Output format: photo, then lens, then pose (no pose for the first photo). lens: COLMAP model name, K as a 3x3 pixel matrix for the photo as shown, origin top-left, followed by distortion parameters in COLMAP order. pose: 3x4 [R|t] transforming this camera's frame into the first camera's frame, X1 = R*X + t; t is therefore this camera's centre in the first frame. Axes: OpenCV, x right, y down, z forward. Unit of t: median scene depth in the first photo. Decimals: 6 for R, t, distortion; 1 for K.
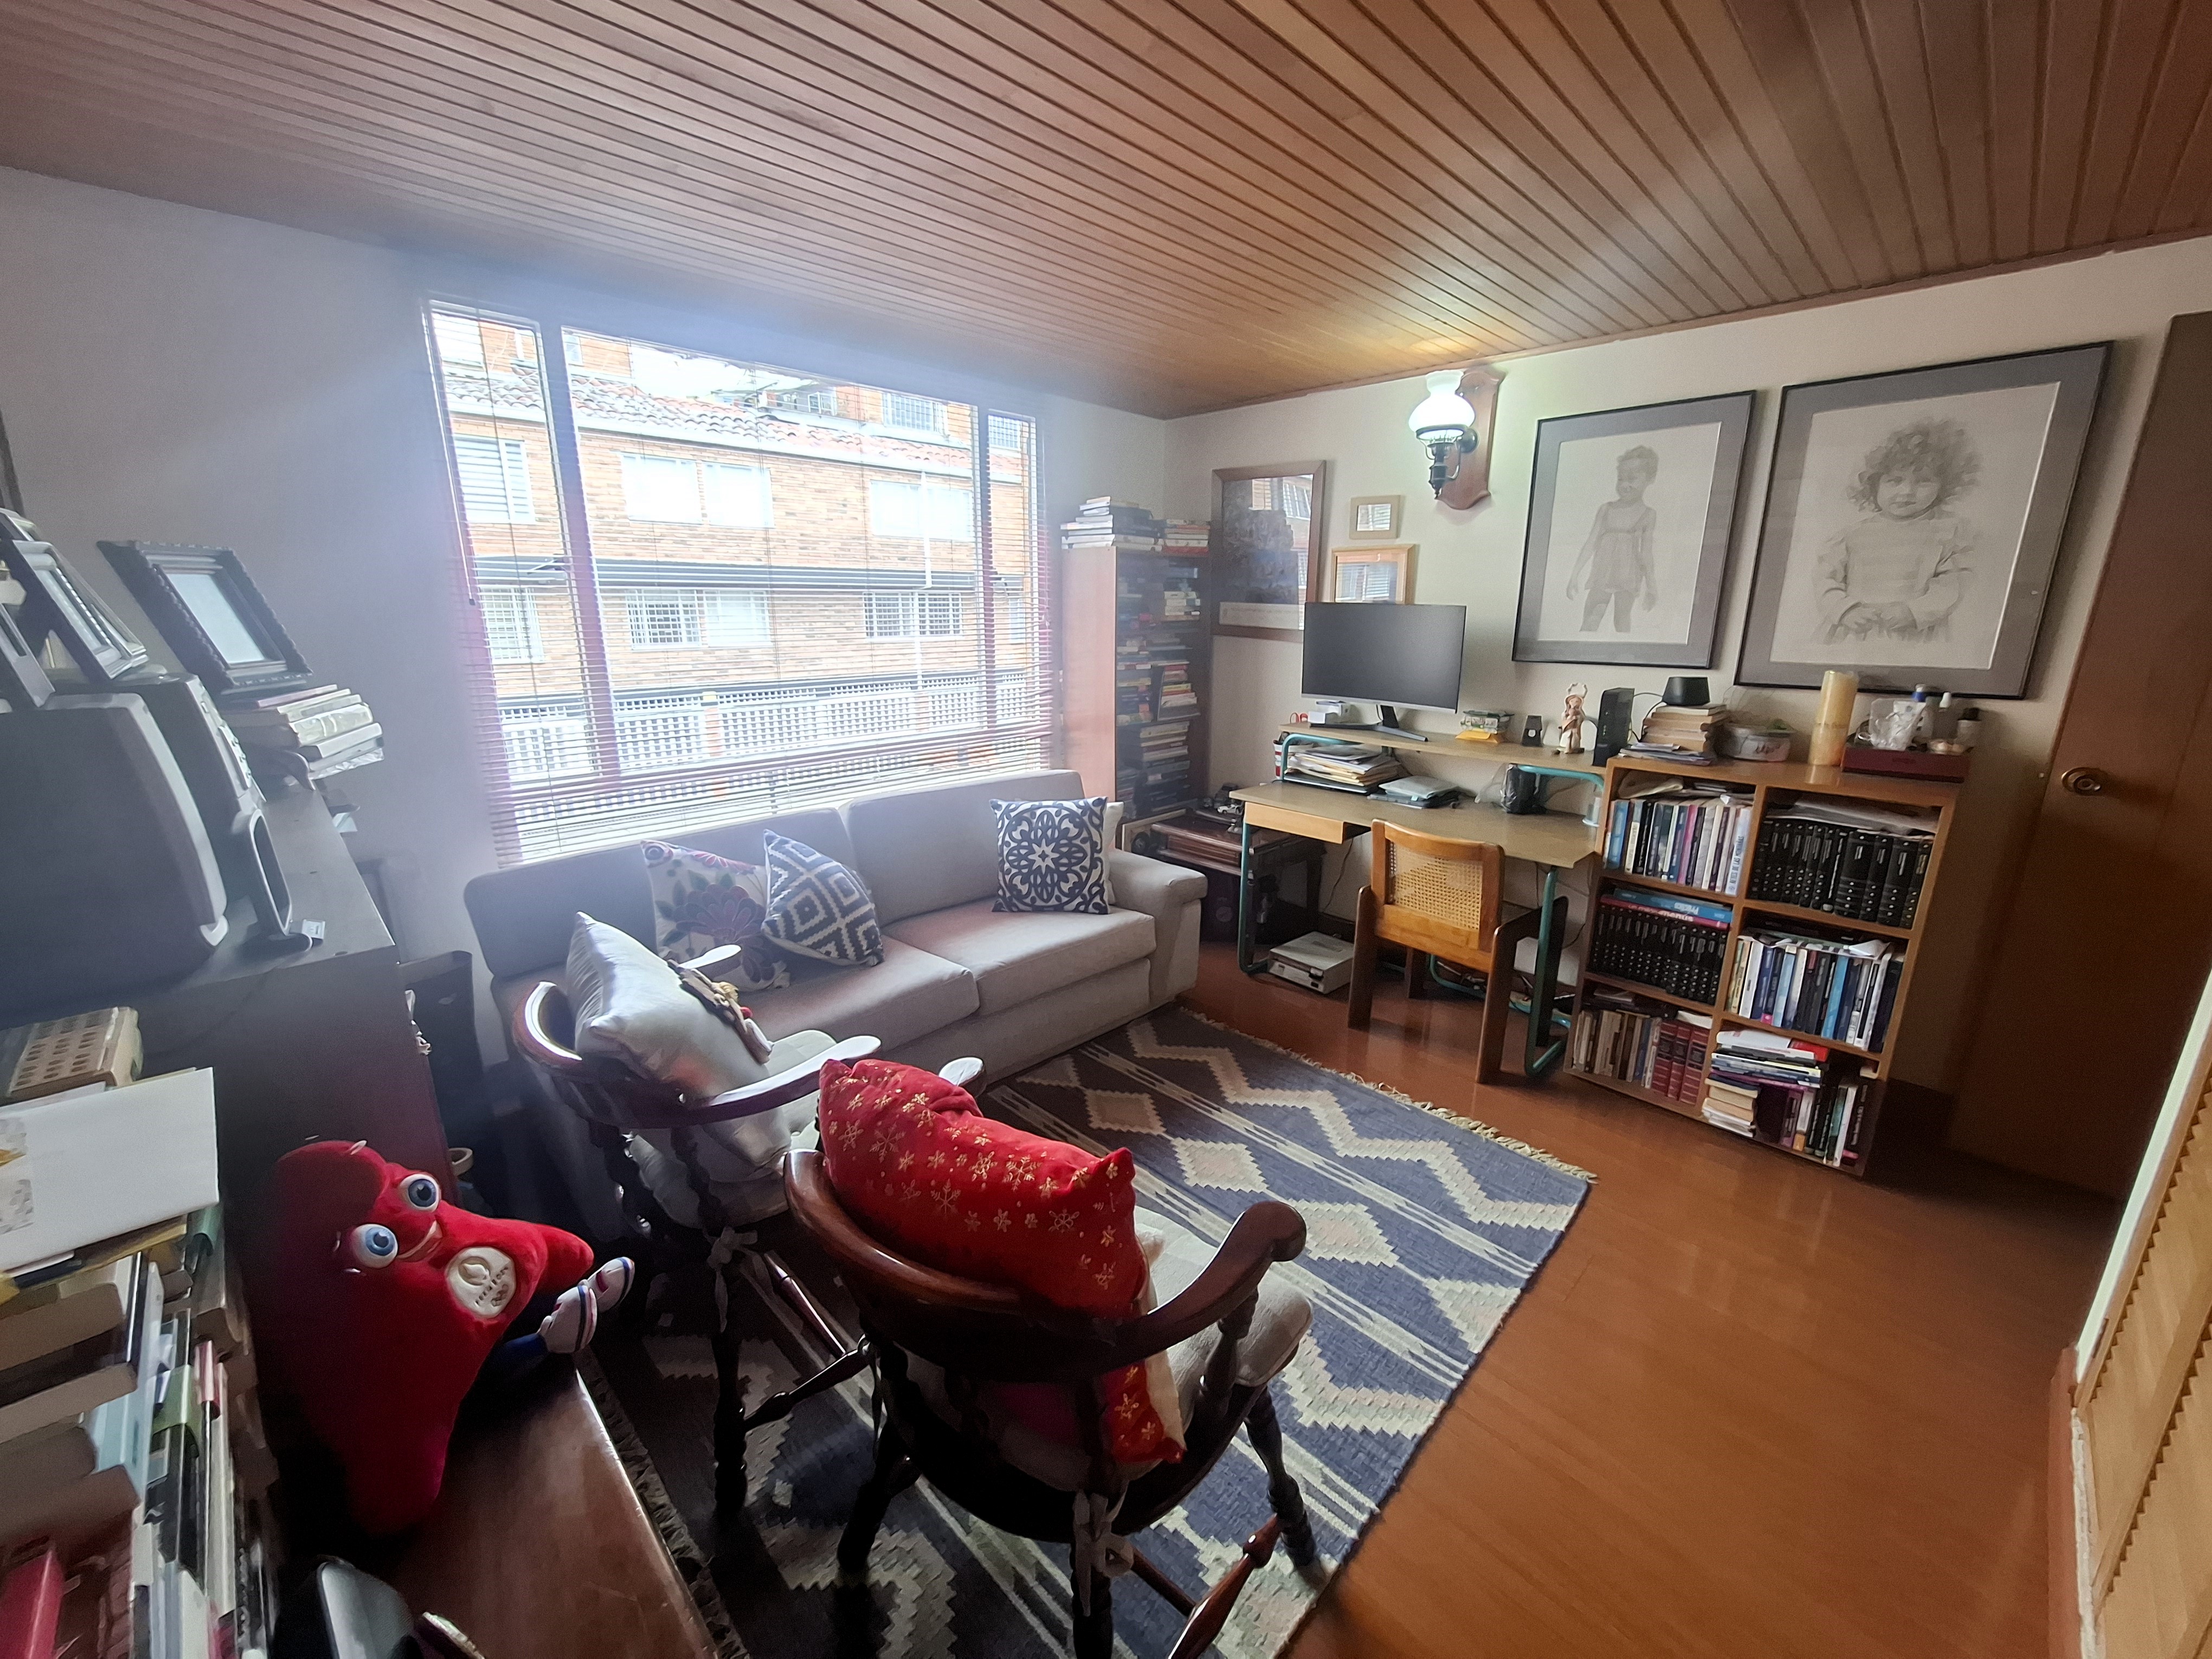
lens RADIAL K [[876.7, 0, 1125.7], [0, 876.7, 823.3], [0, 0, 1]] dist [-0.008104, 0.001540]
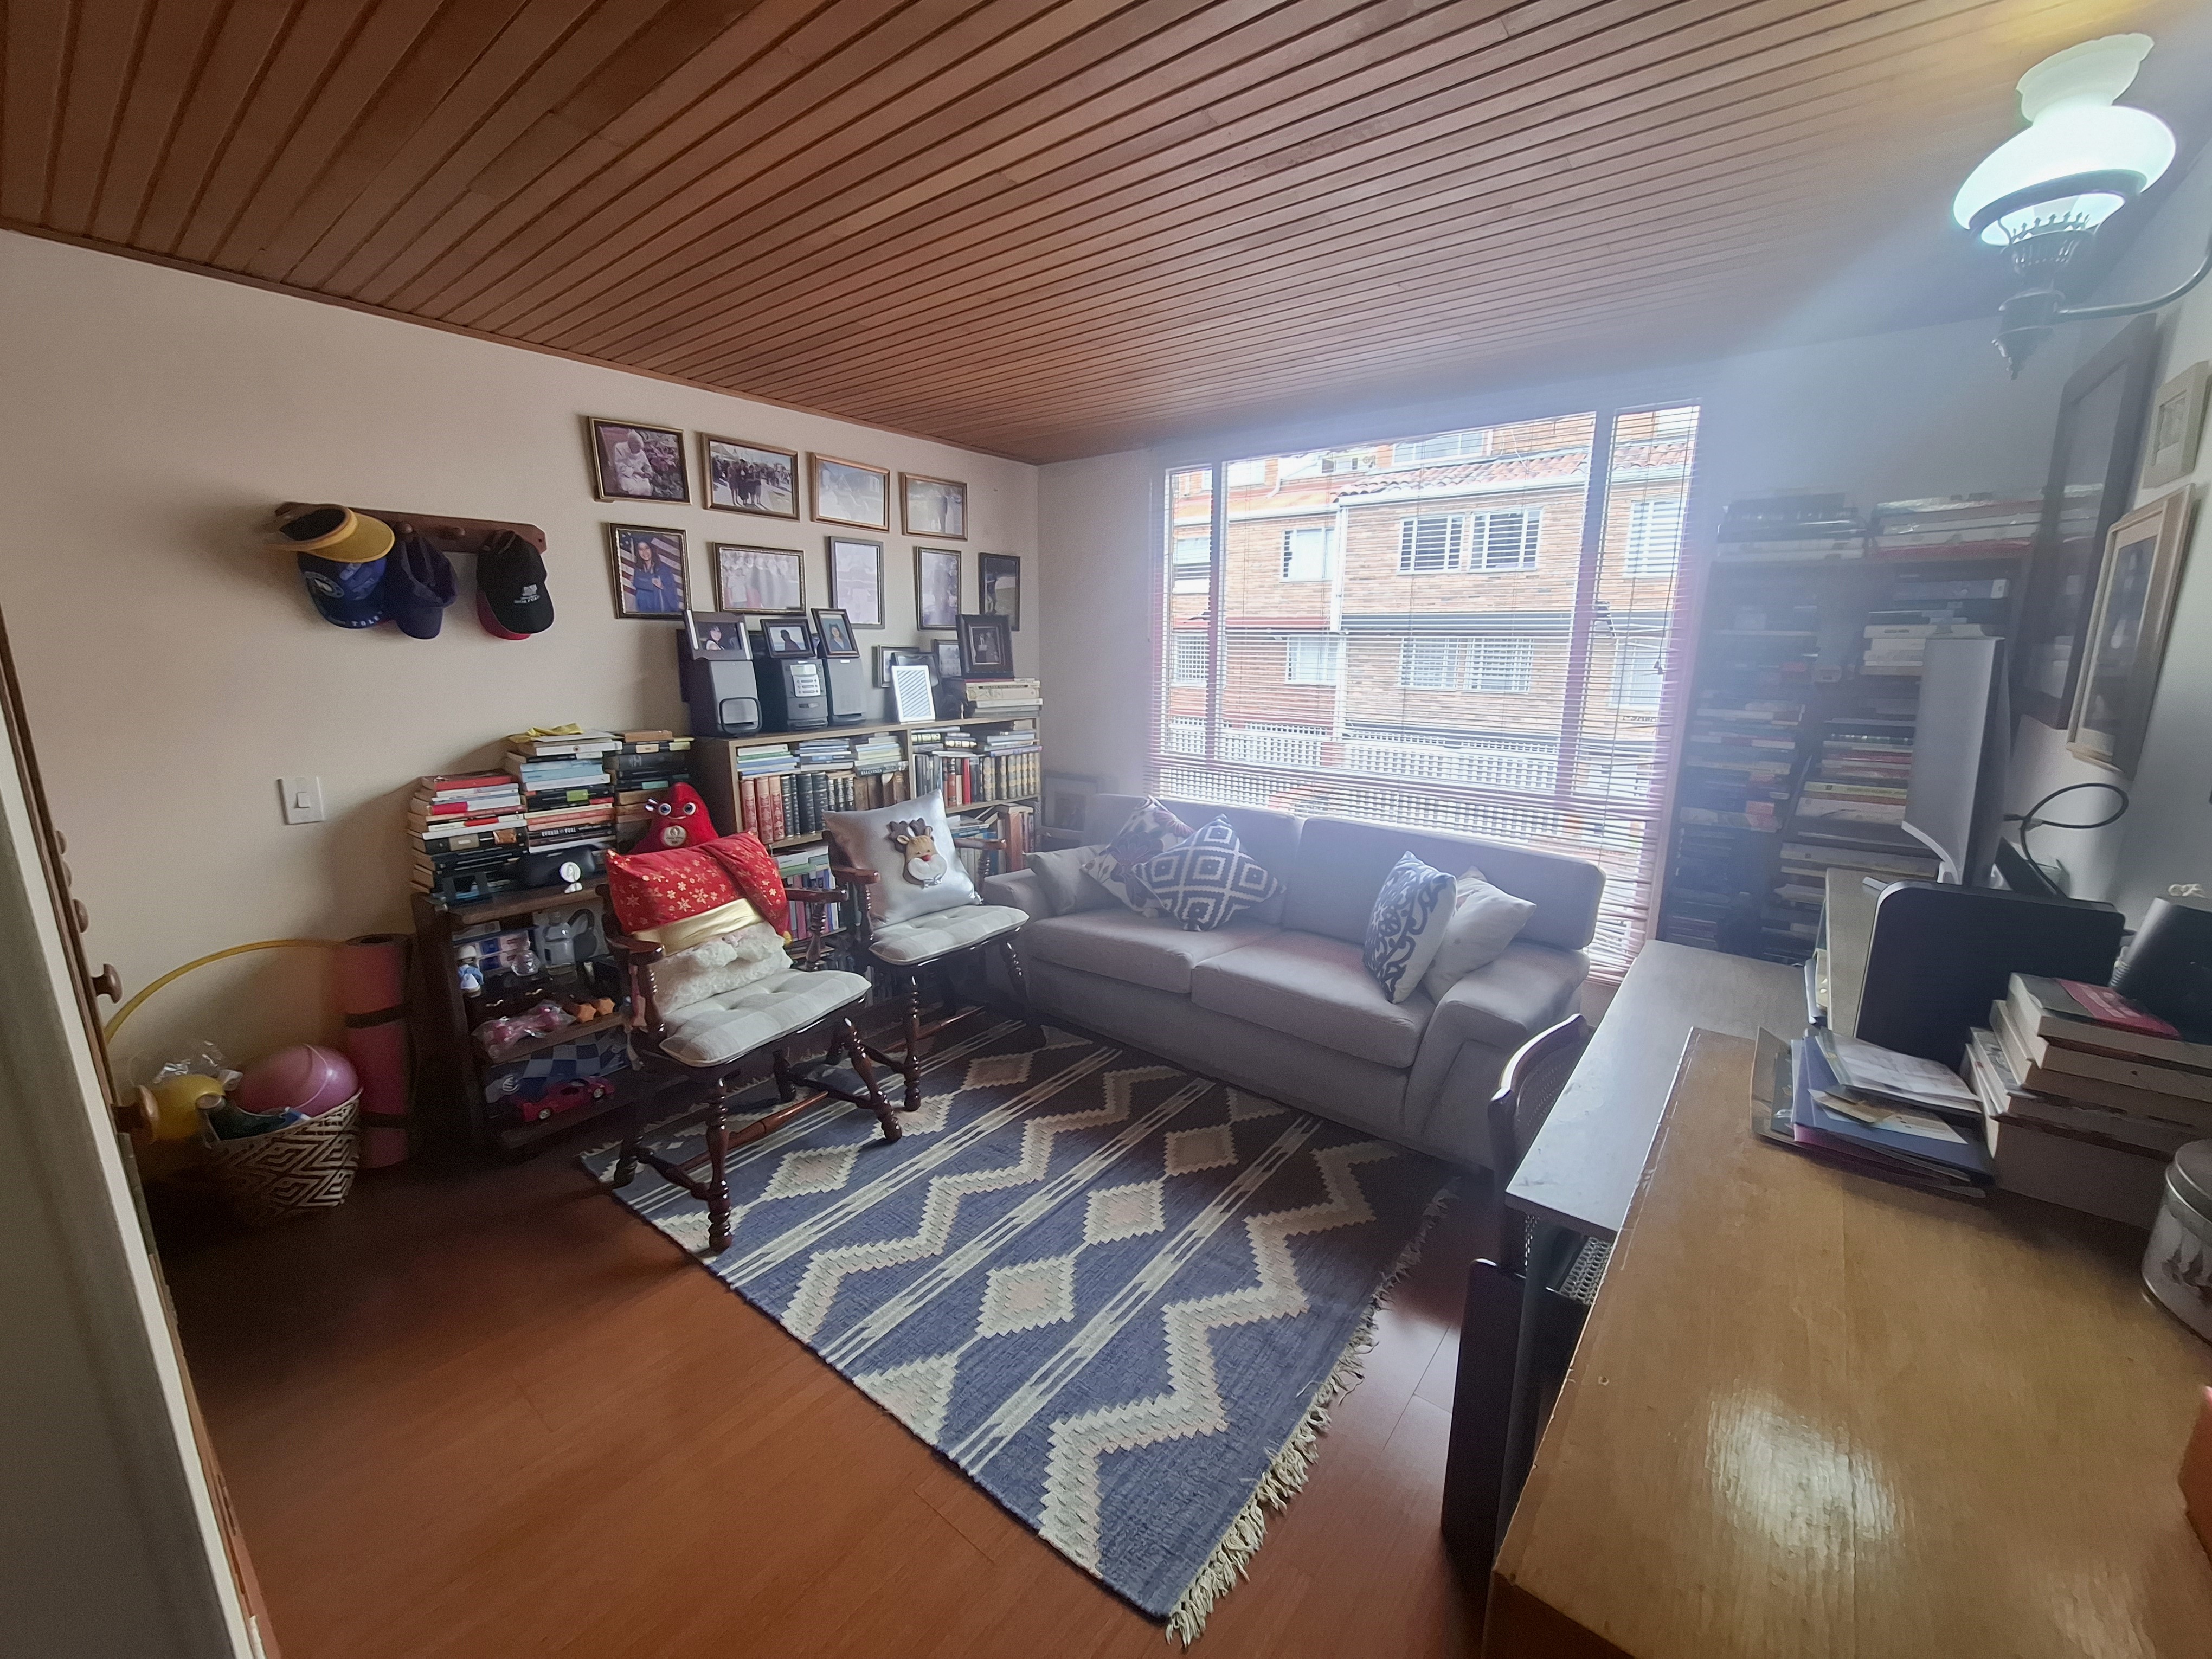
lens RADIAL K [[876.7, 0, 1127.4], [0, 876.7, 825.3], [0, 0, 1]] dist [-0.008104, 0.001540]
pose [[0.120421, 0.196699, -0.973041, 0.982617], [-0.250244, 0.954535, 0.161989, -0.177663], [0.960665, 0.223990, 0.164169, 0.763520]]
